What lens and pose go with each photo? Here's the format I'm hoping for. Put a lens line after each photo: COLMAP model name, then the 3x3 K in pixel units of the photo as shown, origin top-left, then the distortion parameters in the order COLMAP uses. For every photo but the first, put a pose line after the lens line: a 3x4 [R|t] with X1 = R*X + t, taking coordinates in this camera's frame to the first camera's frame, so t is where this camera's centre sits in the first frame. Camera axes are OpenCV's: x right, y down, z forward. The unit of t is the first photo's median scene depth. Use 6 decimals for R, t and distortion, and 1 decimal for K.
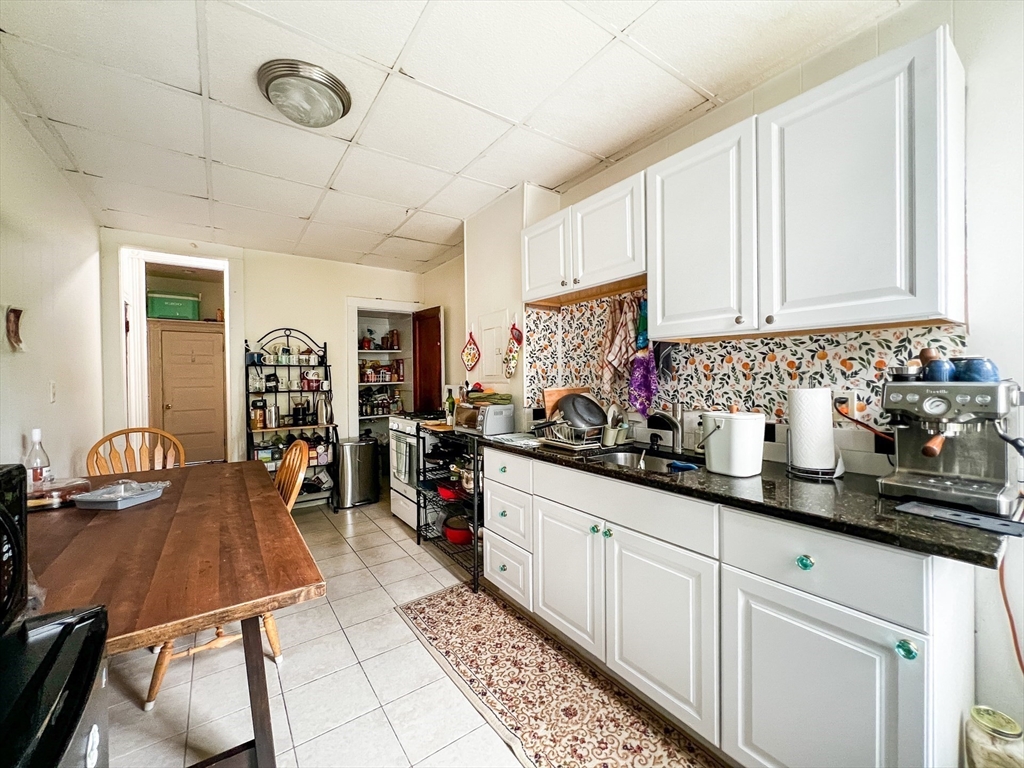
lens RADIAL K [[407.7, 0, 510.0], [0, 407.7, 382.1], [0, 0, 1]] dist [0.001059, 0.000111]
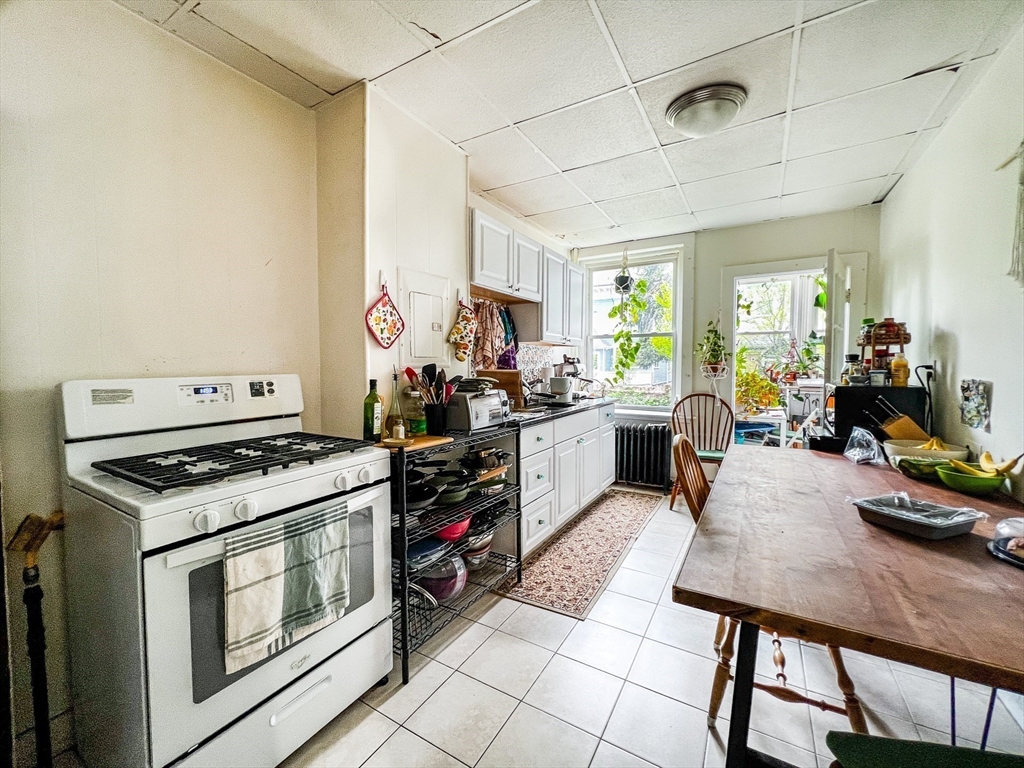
lens RADIAL K [[407.7, 0, 510.0], [0, 407.7, 382.1], [0, 0, 1]] dist [0.001059, 0.000111]
pose [[-0.390033, -0.030895, 0.920283, -0.747239], [0.012735, 0.999160, 0.038941, 0.001914], [-0.920713, 0.026908, -0.389312, 1.084651]]
